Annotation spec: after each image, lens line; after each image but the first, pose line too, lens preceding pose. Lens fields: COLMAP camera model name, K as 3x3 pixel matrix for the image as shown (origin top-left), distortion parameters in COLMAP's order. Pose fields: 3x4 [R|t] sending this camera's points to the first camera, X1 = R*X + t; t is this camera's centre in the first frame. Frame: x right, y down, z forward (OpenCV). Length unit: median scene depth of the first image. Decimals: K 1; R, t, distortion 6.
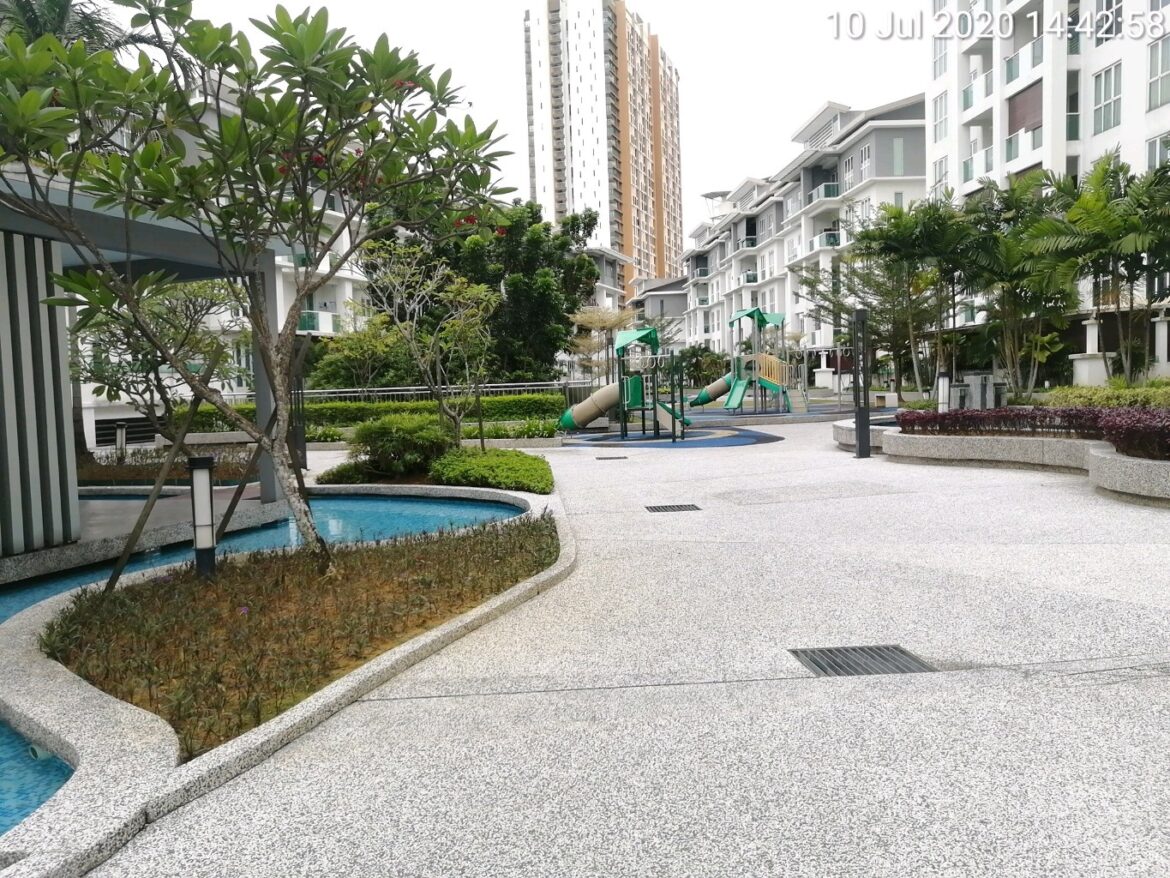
lens RADIAL K [[930.4, 0, 588.7], [0, 930.4, 449.0], [0, 0, 1]] dist [-0.026391, 0.072157]
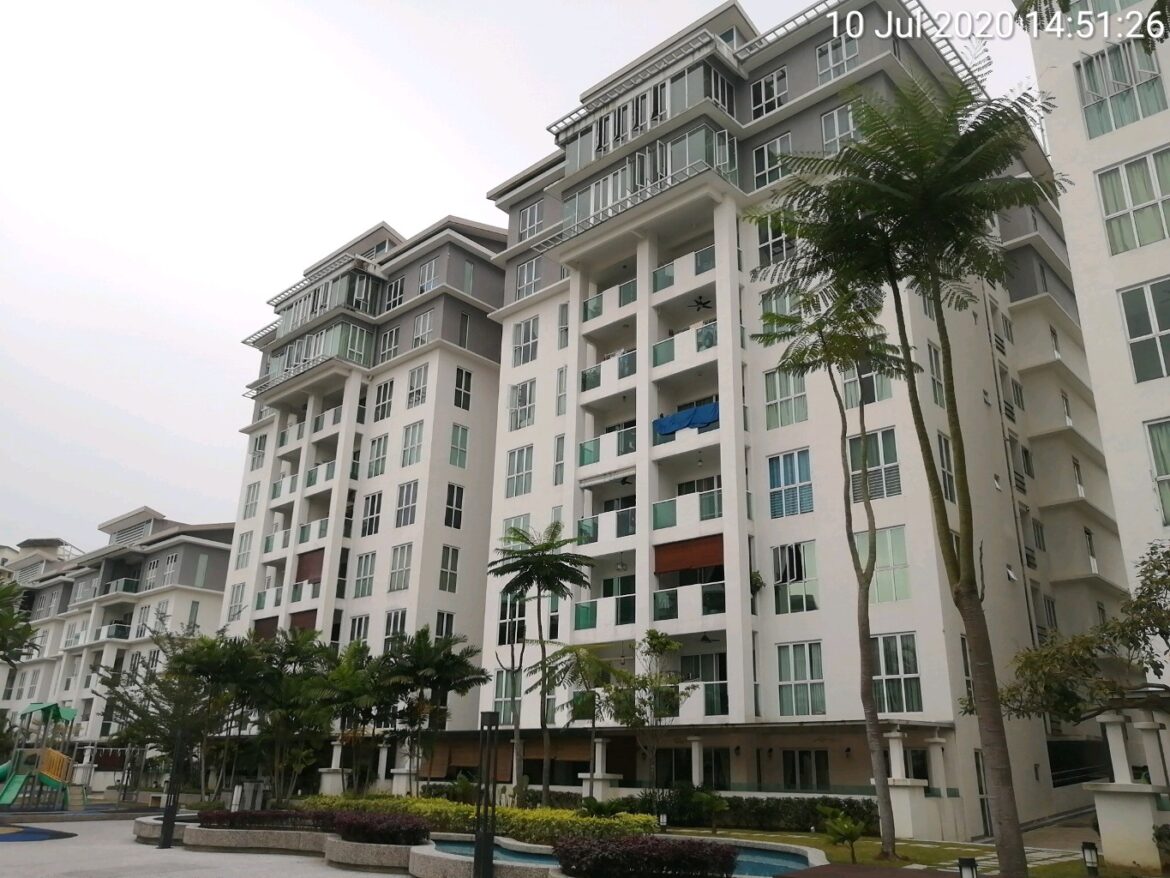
lens RADIAL K [[930.4, 0, 588.7], [0, 930.4, 449.0], [0, 0, 1]] dist [-0.026391, 0.072157]
pose [[0.730612, 0.281041, 0.622272, -0.111351], [-0.004719, 0.913419, -0.406993, 0.012562], [-0.682777, 0.294417, 0.668681, -0.202605]]
